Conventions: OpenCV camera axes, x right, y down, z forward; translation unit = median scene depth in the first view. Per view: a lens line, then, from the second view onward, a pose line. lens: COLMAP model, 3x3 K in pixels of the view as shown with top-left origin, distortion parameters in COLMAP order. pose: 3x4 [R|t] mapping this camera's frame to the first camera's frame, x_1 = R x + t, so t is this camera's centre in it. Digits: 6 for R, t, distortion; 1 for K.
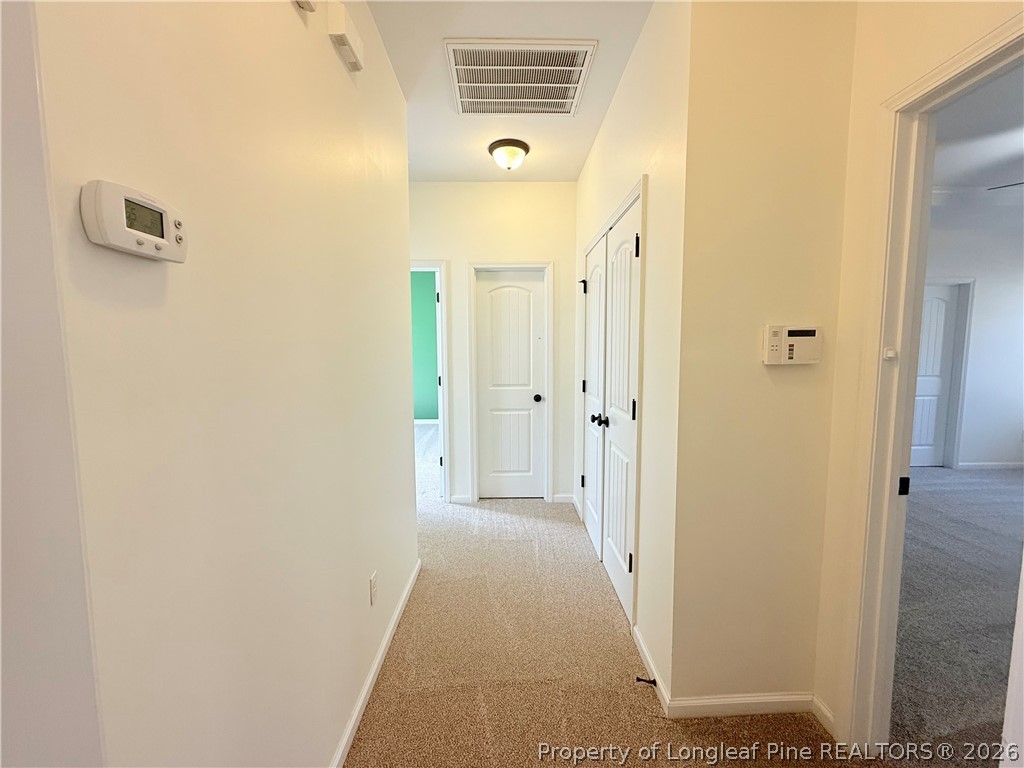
lens RADIAL K [[412.2, 0, 513.6], [0, 412.2, 384.6], [0, 0, 1]] dist [0.002612, 0.000105]
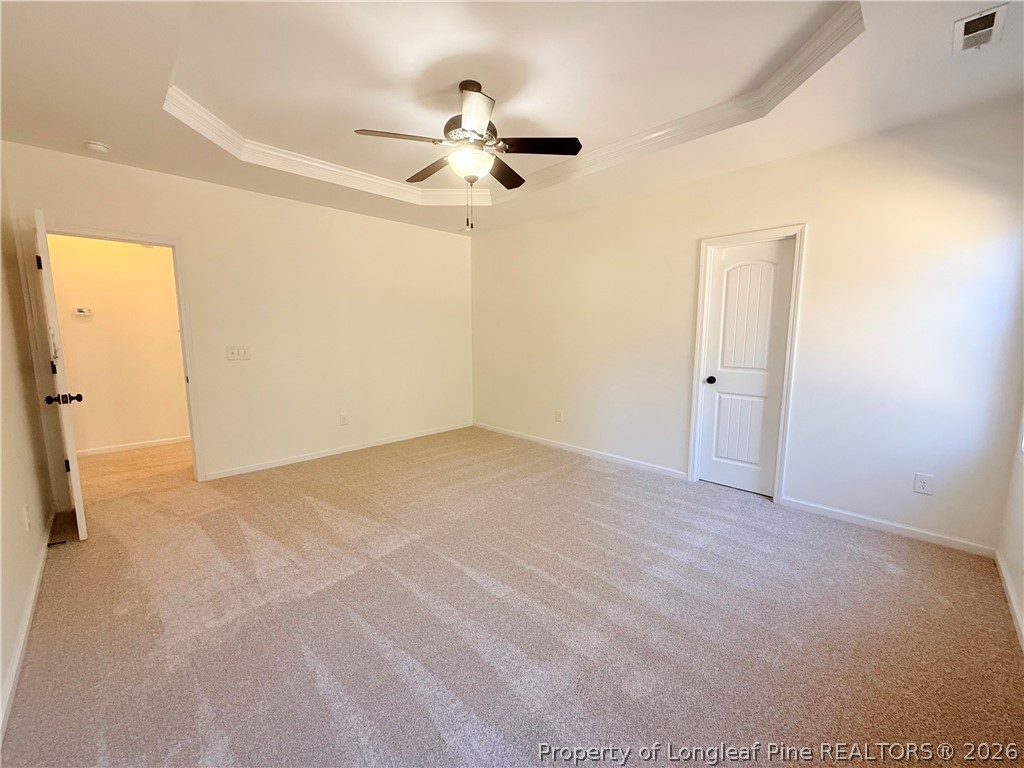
lens RADIAL K [[412.2, 0, 512.6], [0, 412.2, 382.8], [0, 0, 1]] dist [0.002612, 0.000105]
pose [[0.689705, 0.103276, -0.716687, 1.242318], [-0.061473, 0.994554, 0.084159, -0.031726], [0.721476, -0.013988, 0.692298, 0.191474]]
